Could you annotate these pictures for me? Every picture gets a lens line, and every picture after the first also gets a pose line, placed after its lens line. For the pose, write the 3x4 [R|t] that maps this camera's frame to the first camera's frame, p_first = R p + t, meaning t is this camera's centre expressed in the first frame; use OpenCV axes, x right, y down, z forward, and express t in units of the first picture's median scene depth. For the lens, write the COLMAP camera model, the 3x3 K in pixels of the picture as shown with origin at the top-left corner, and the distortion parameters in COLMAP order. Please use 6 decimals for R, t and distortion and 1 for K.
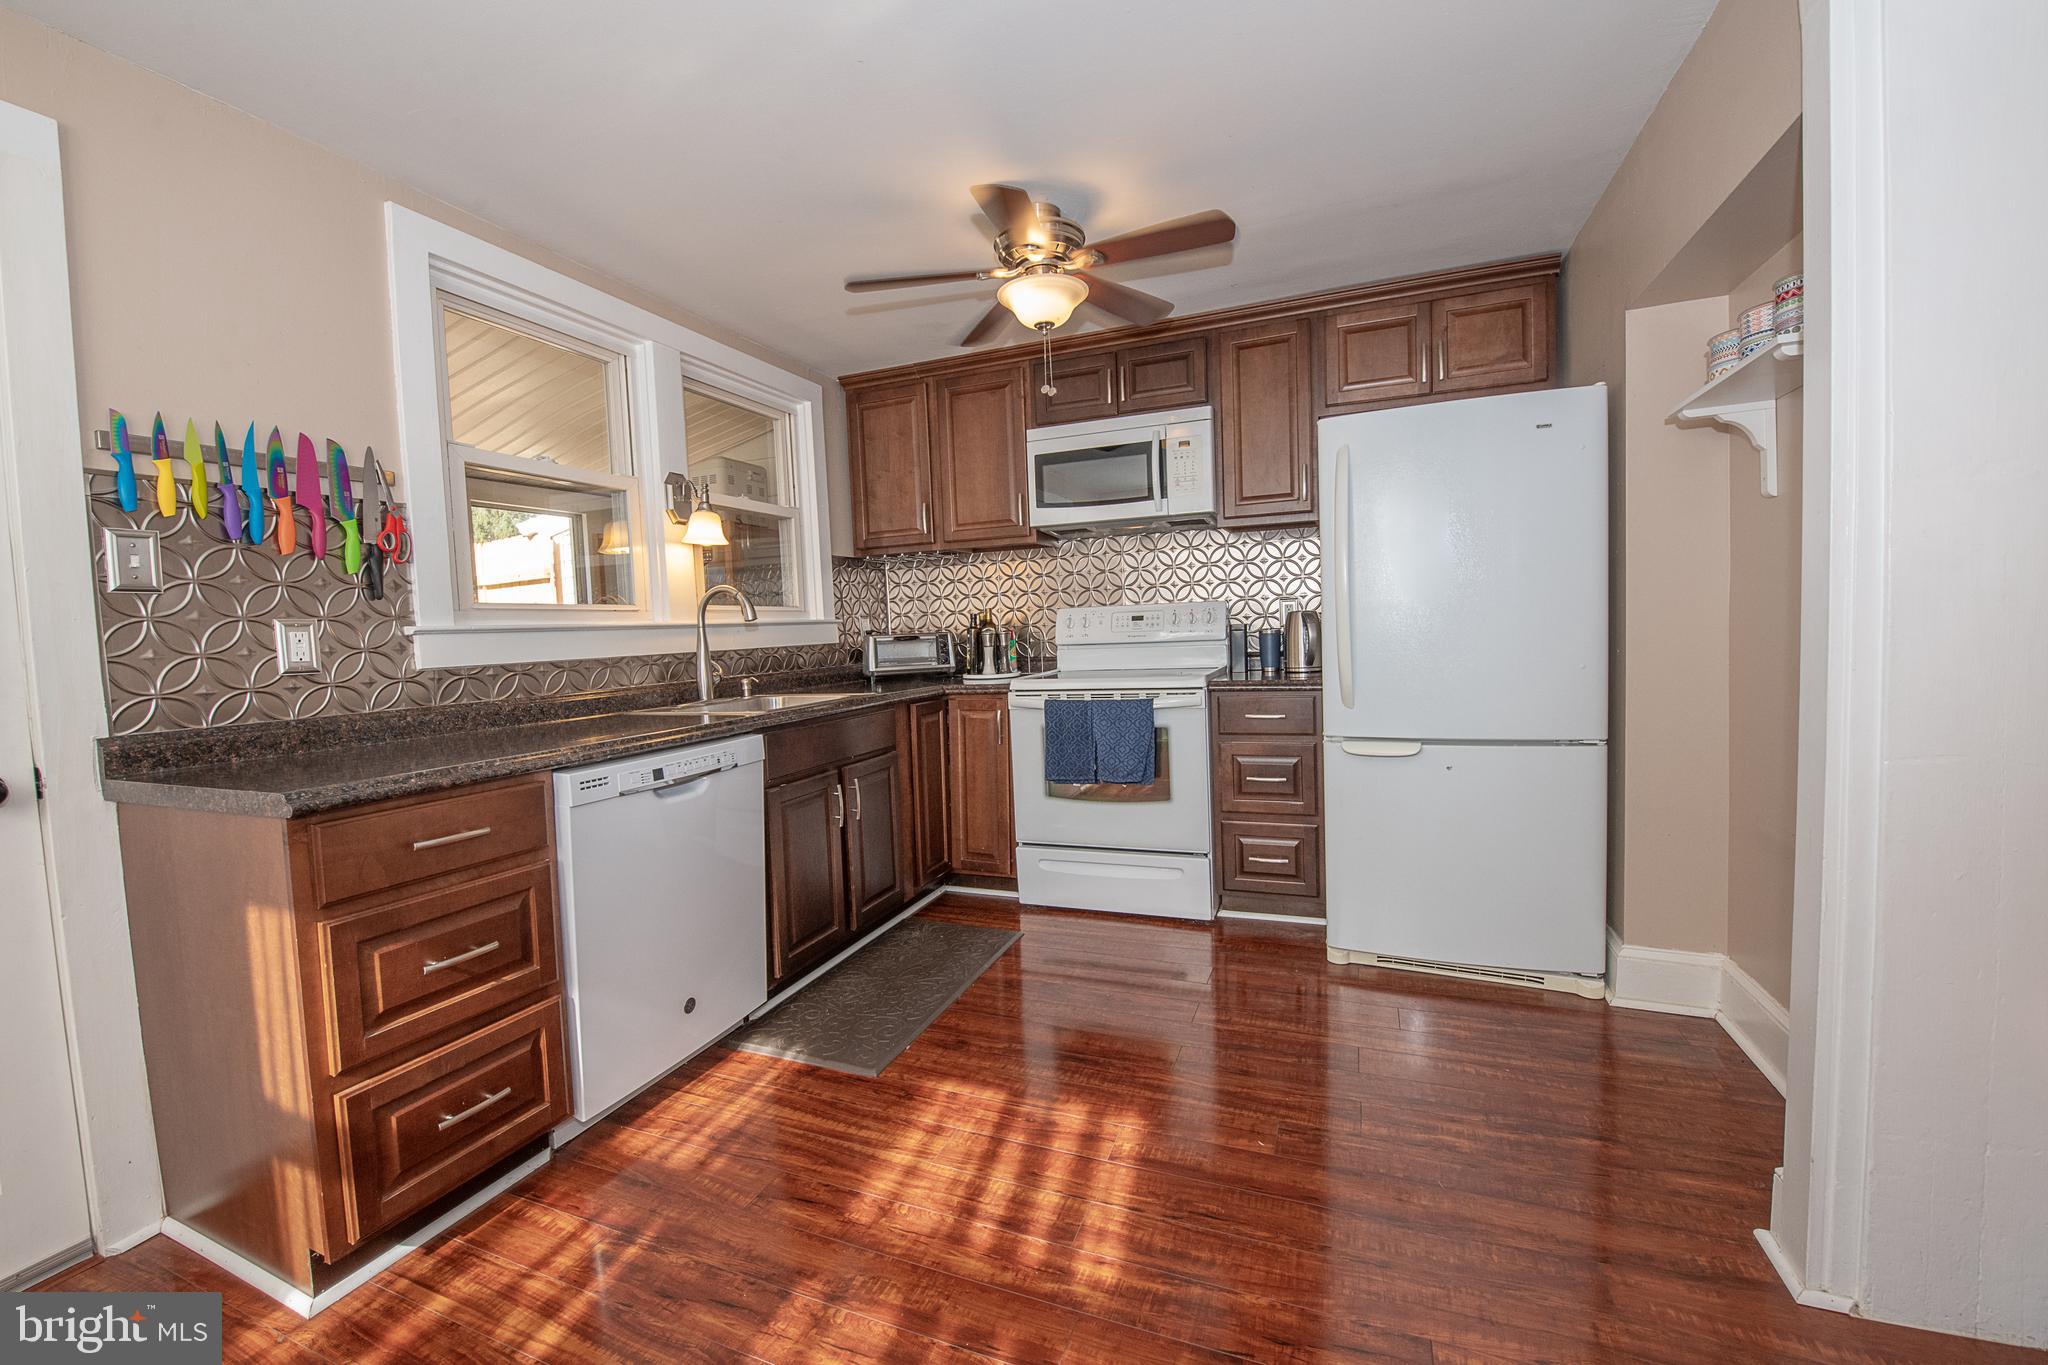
lens RADIAL K [[816.0, 0, 1036.6], [0, 816.0, 669.6], [0, 0, 1]] dist [-0.015217, -0.002831]
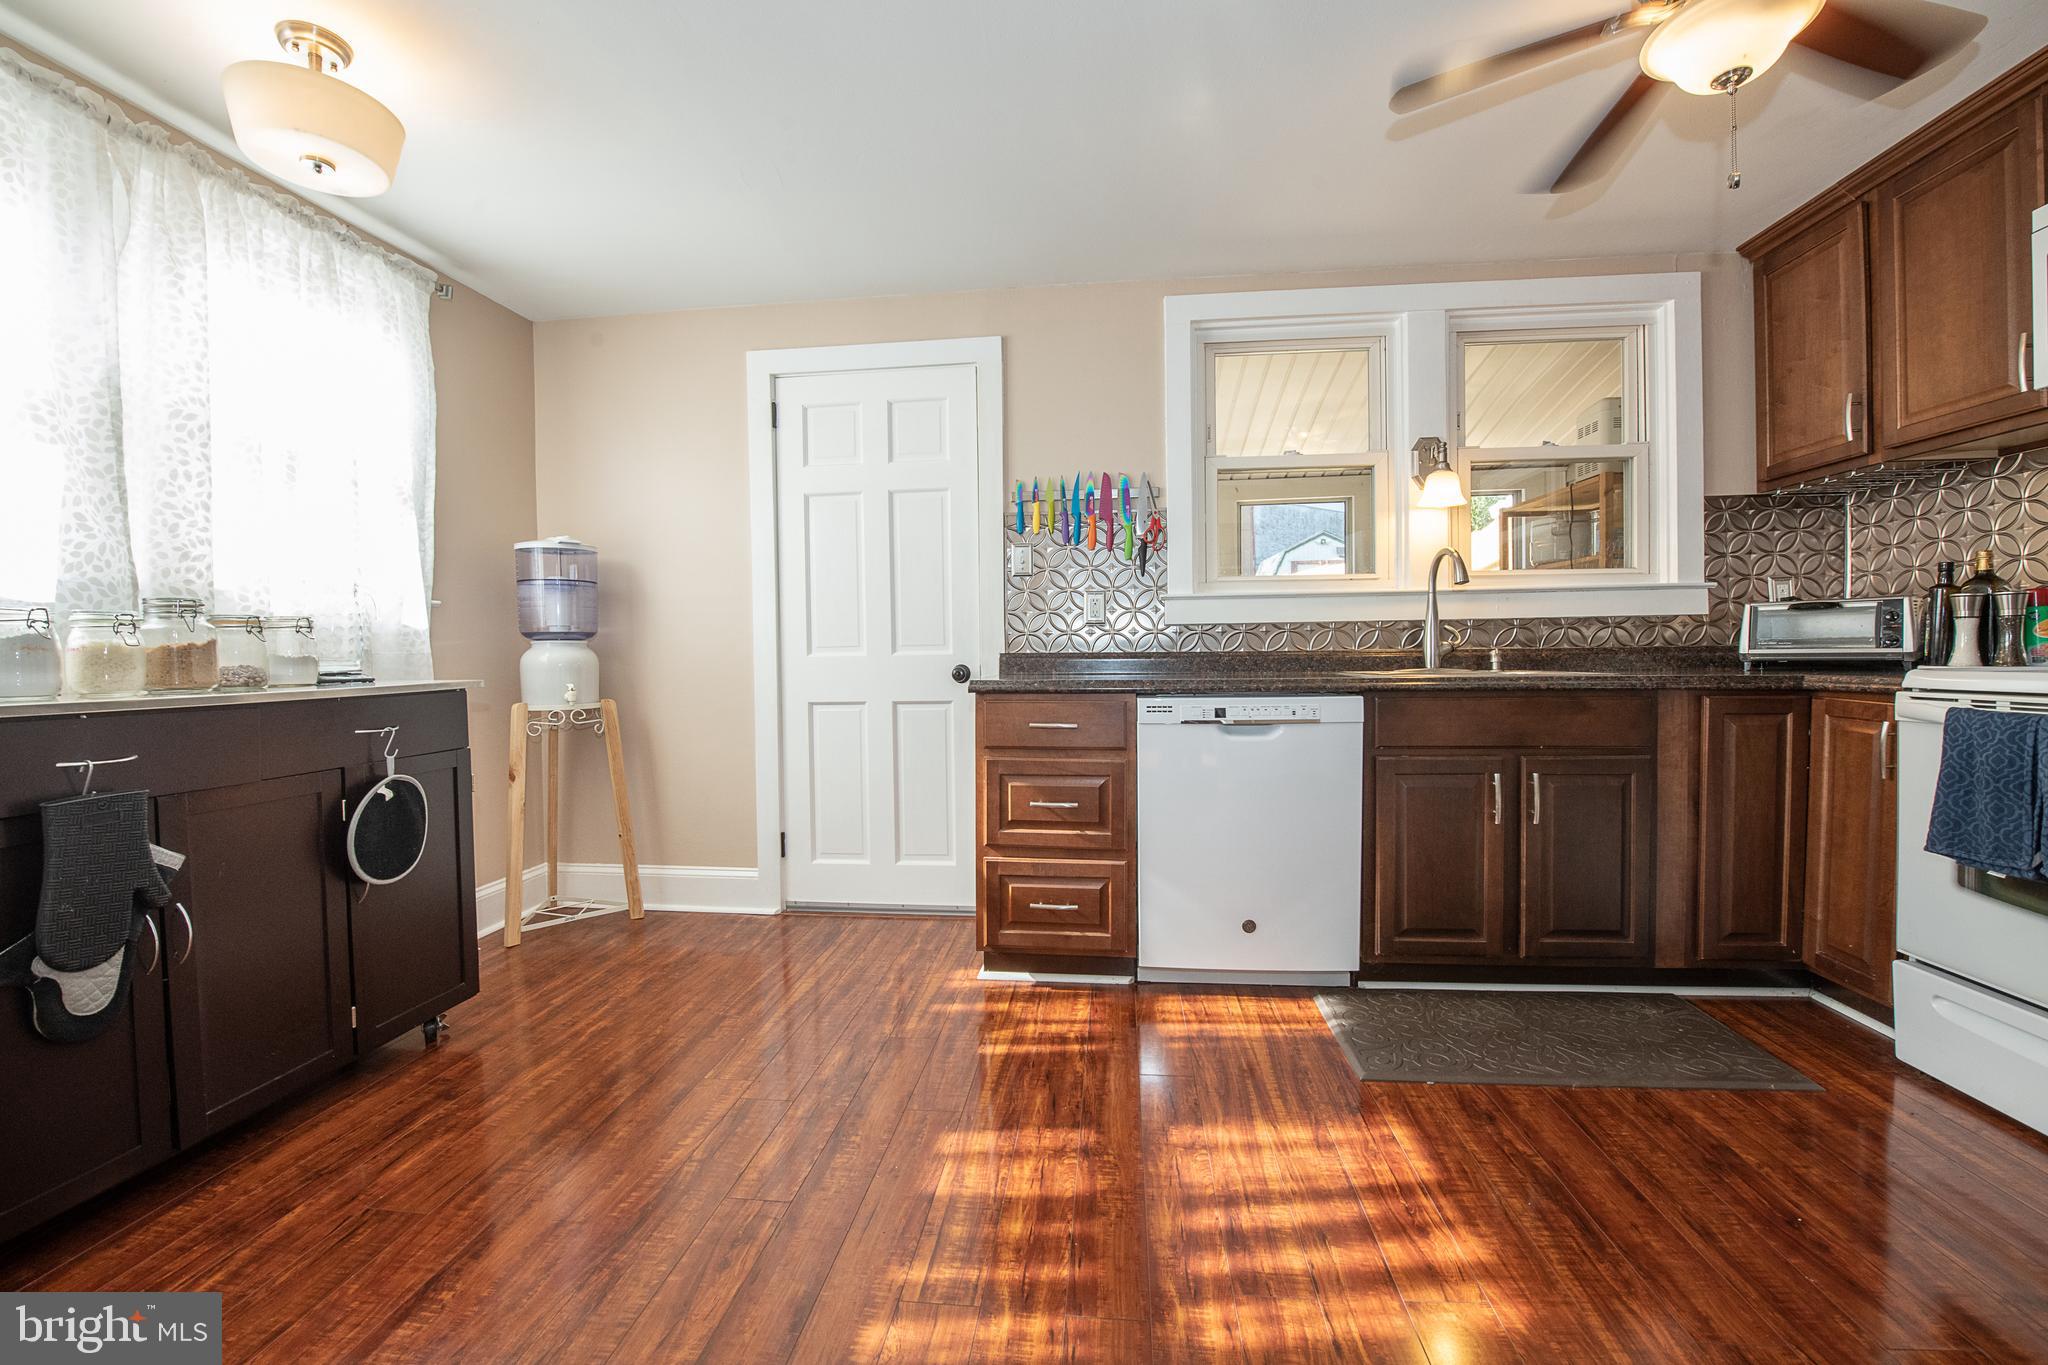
lens RADIAL K [[816.0, 0, 1028.3], [0, 816.0, 669.5], [0, 0, 1]] dist [-0.015217, -0.002831]
pose [[0.263276, 0.054289, -0.963192, 0.488847], [-0.047627, 0.997929, 0.043229, 0.024387], [0.963544, 0.034493, 0.265316, 0.353187]]
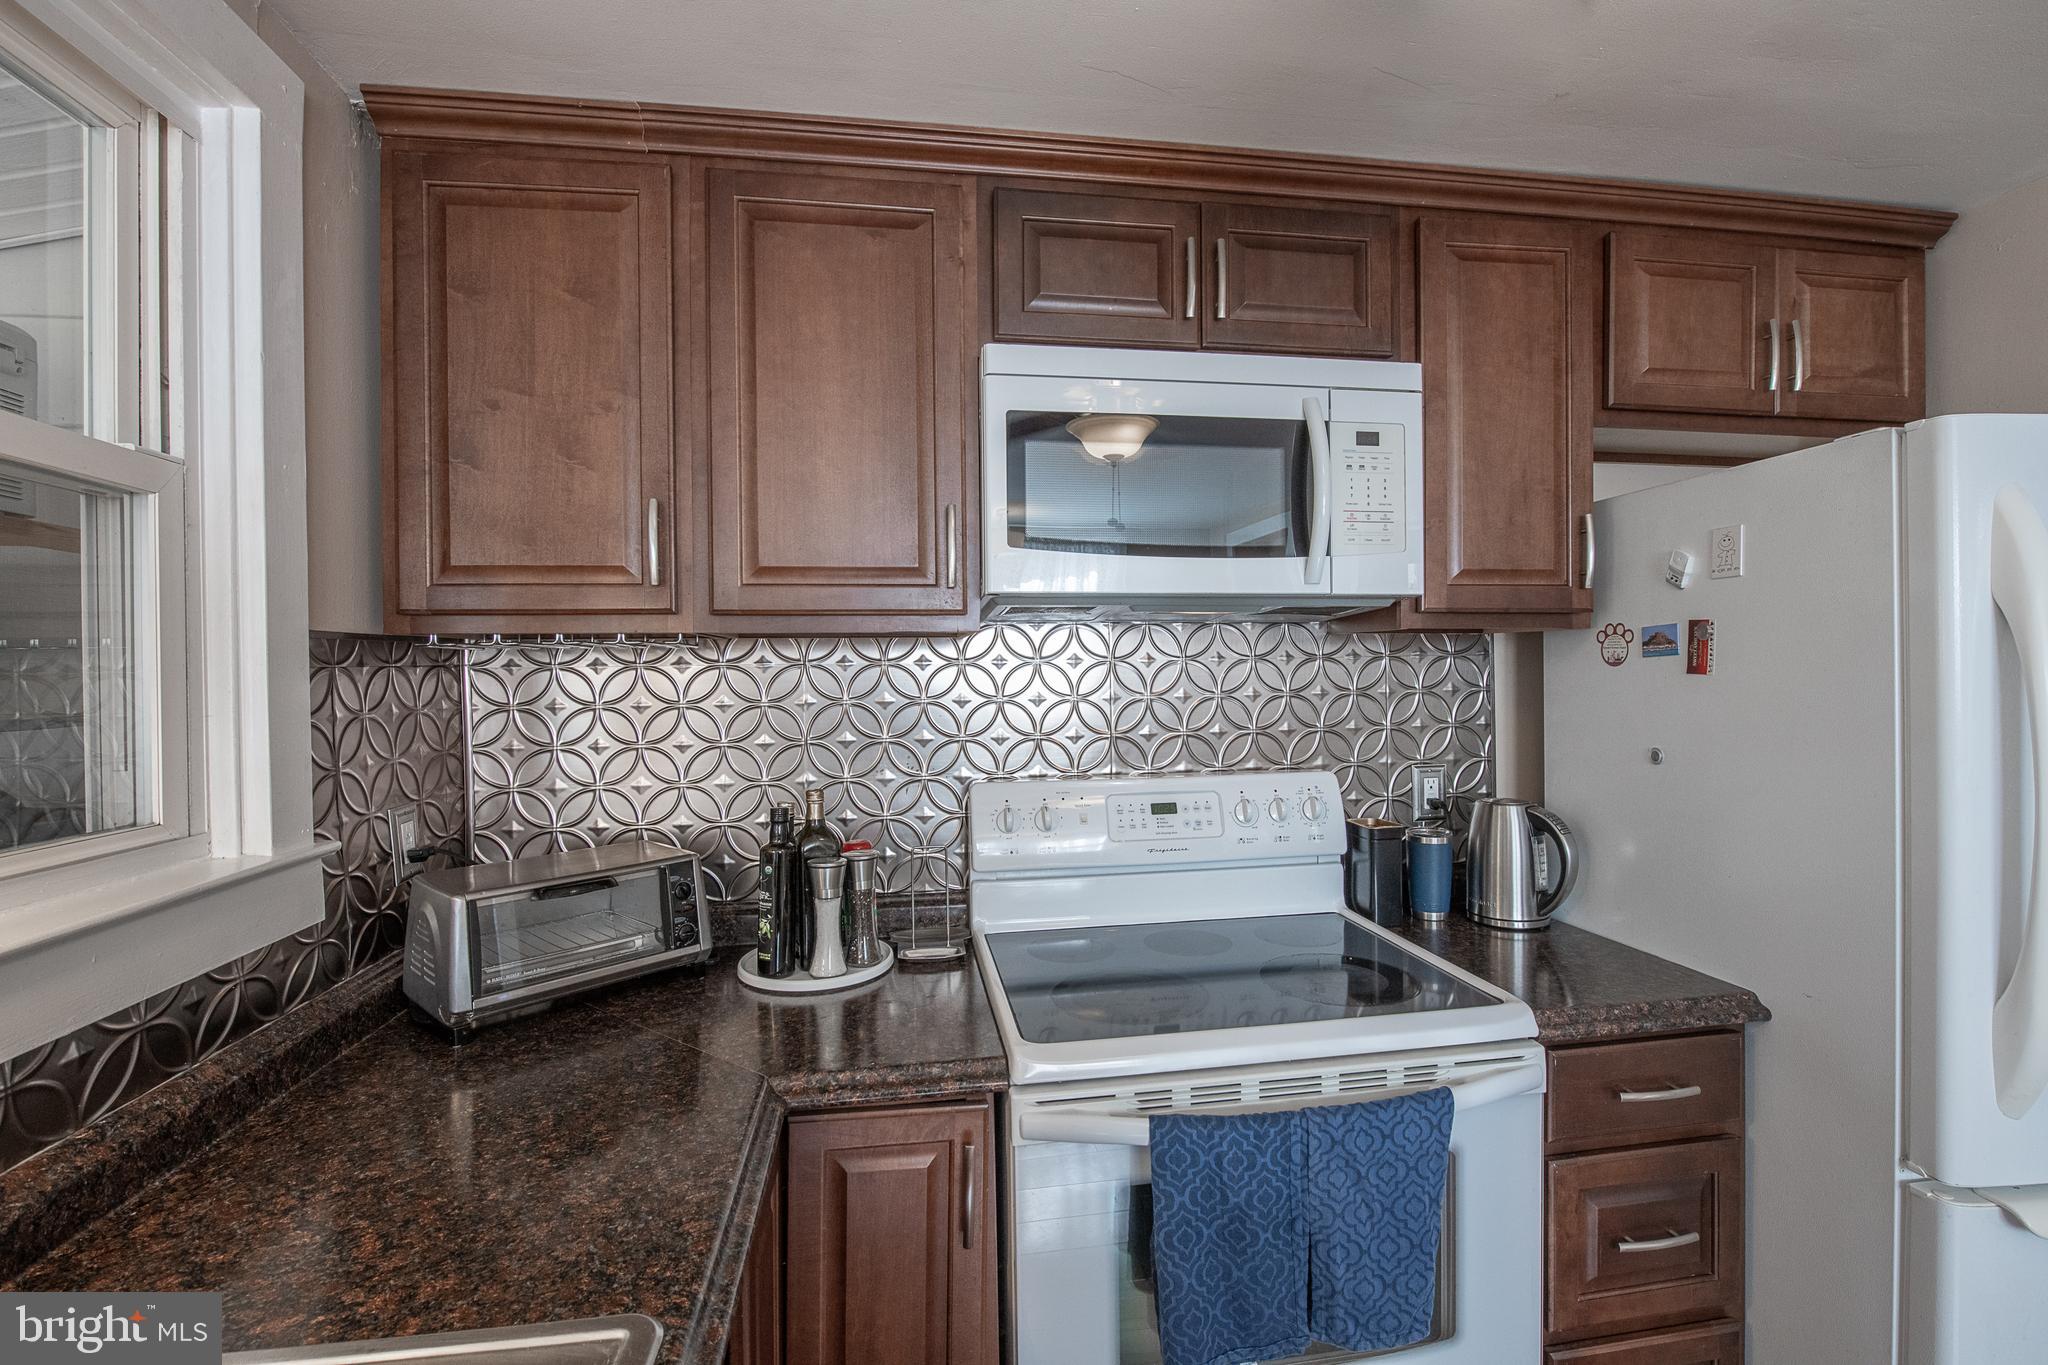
lens RADIAL K [[912.3, 0, 1028.1], [0, 912.3, 665.9], [0, 0, 1]] dist [-0.015047, -0.000822]
pose [[0.866196, 0.033300, 0.498593, -0.303803], [0.001294, 0.997624, -0.068878, -0.168171], [-0.499702, 0.060307, 0.864095, 0.939198]]
